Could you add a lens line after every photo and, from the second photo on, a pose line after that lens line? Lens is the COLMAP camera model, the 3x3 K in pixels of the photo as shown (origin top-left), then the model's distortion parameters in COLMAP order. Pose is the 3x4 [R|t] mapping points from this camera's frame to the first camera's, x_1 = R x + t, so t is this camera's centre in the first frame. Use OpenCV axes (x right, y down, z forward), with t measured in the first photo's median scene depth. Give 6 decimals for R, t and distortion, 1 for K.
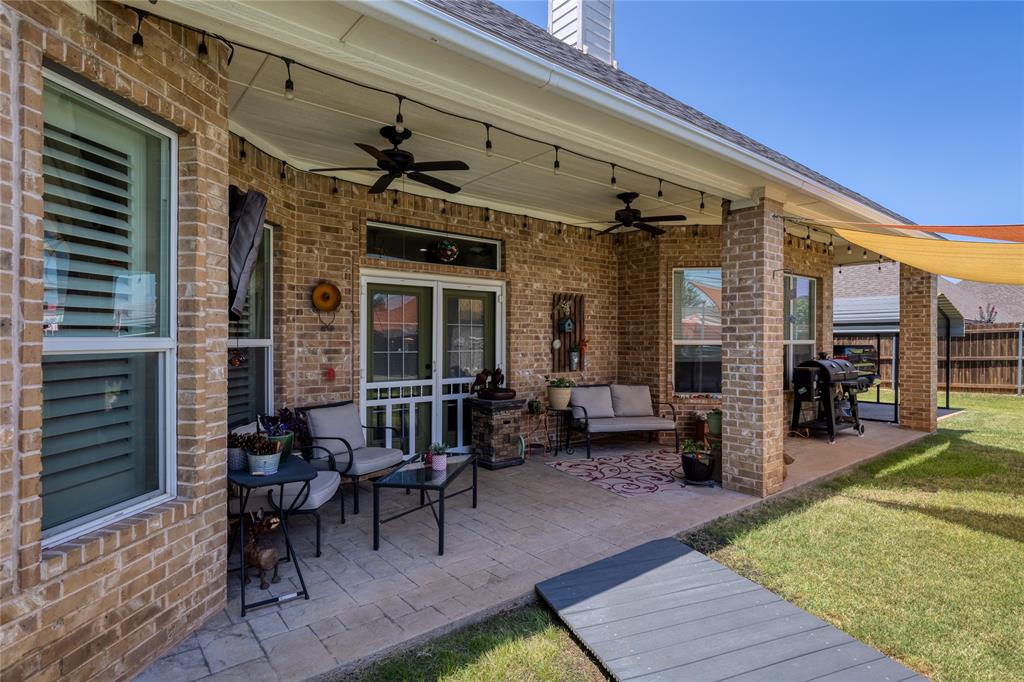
lens RADIAL K [[534.4, 0, 517.7], [0, 534.4, 340.3], [0, 0, 1]] dist [0.002769, 0.001116]
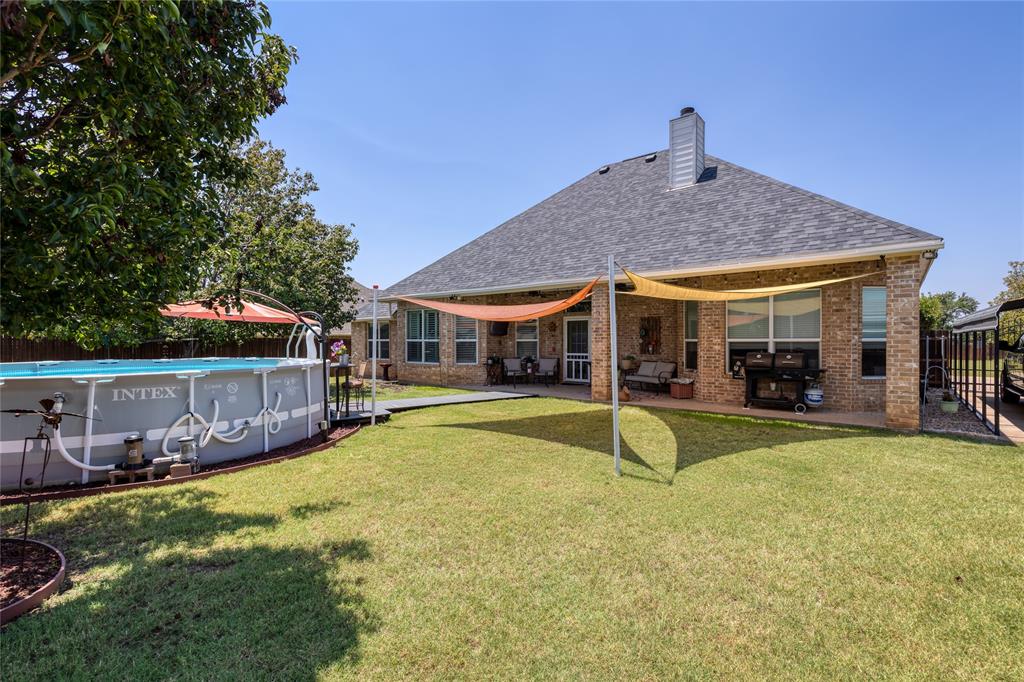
lens RADIAL K [[467.5, 0, 510.8], [0, 467.5, 346.2], [0, 0, 1]] dist [0.003893, 0.000052]
pose [[0.184091, 0.013365, -0.982818, 2.328173], [0.002557, 0.999898, 0.014076, 0.000175], [0.982906, -0.005105, 0.184038, 0.173742]]
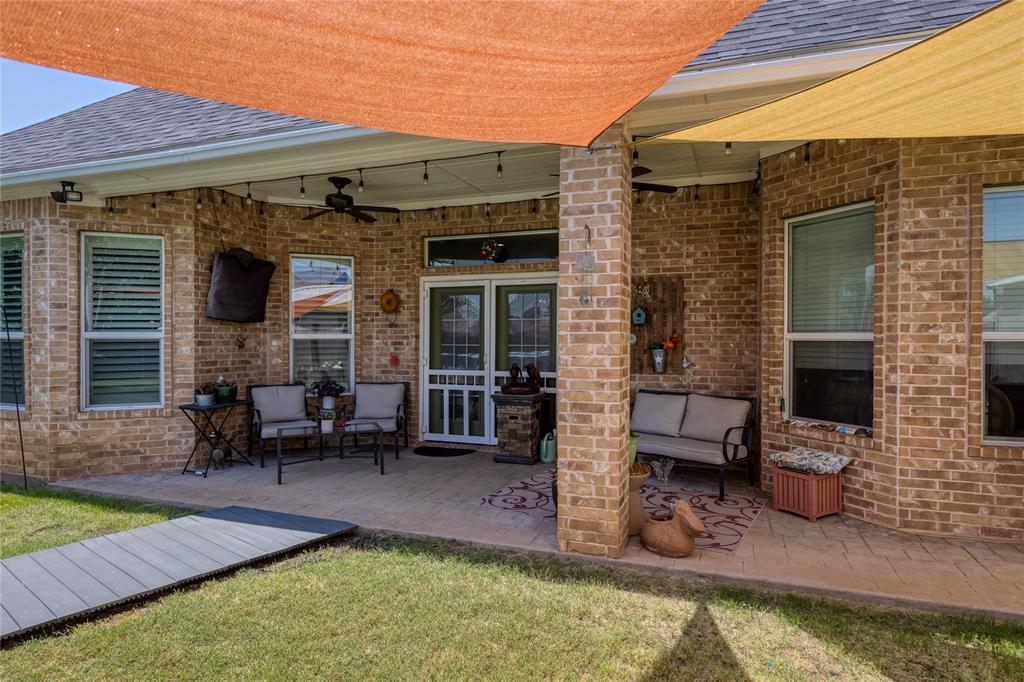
lens RADIAL K [[599.6, 0, 513.7], [0, 599.6, 340.6], [0, 0, 1]] dist [0.004919, -0.002111]
pose [[0.492006, 0.003197, -0.870586, 1.005003], [-0.001401, 0.999995, 0.002880, 0.008953], [0.870590, -0.000197, 0.492008, 0.489977]]
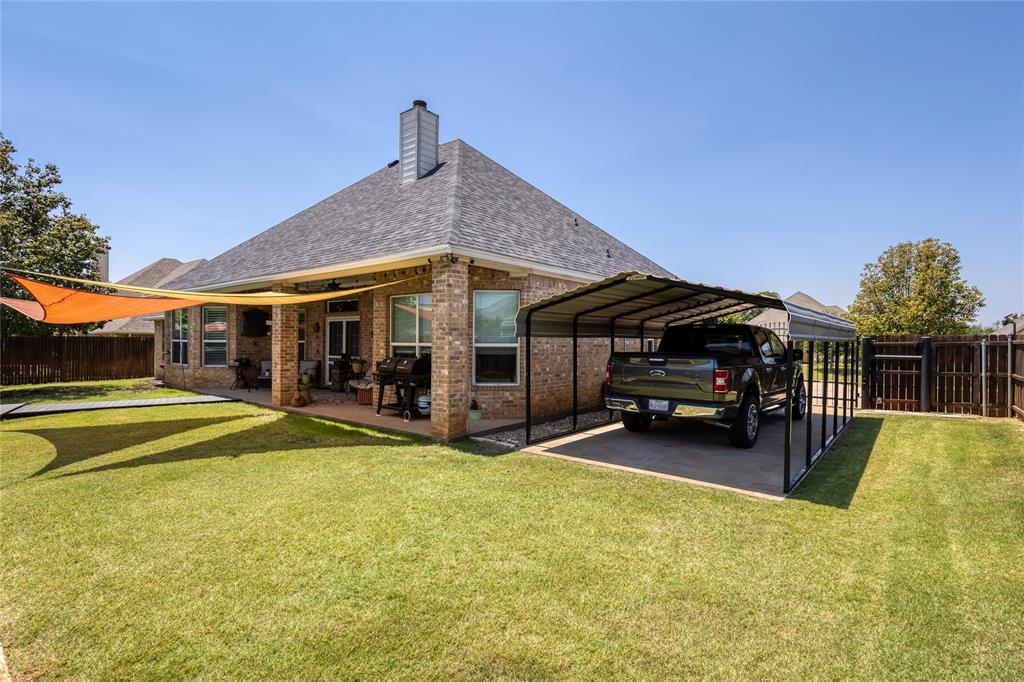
lens RADIAL K [[510.6, 0, 511.7], [0, 510.6, 339.7], [0, 0, 1]] dist [-0.000841, -0.000623]
pose [[0.175720, 0.000989, -0.984440, 2.659888], [-0.007638, 0.999971, -0.000359, -0.014780], [0.984411, 0.007582, 0.175722, 1.490465]]
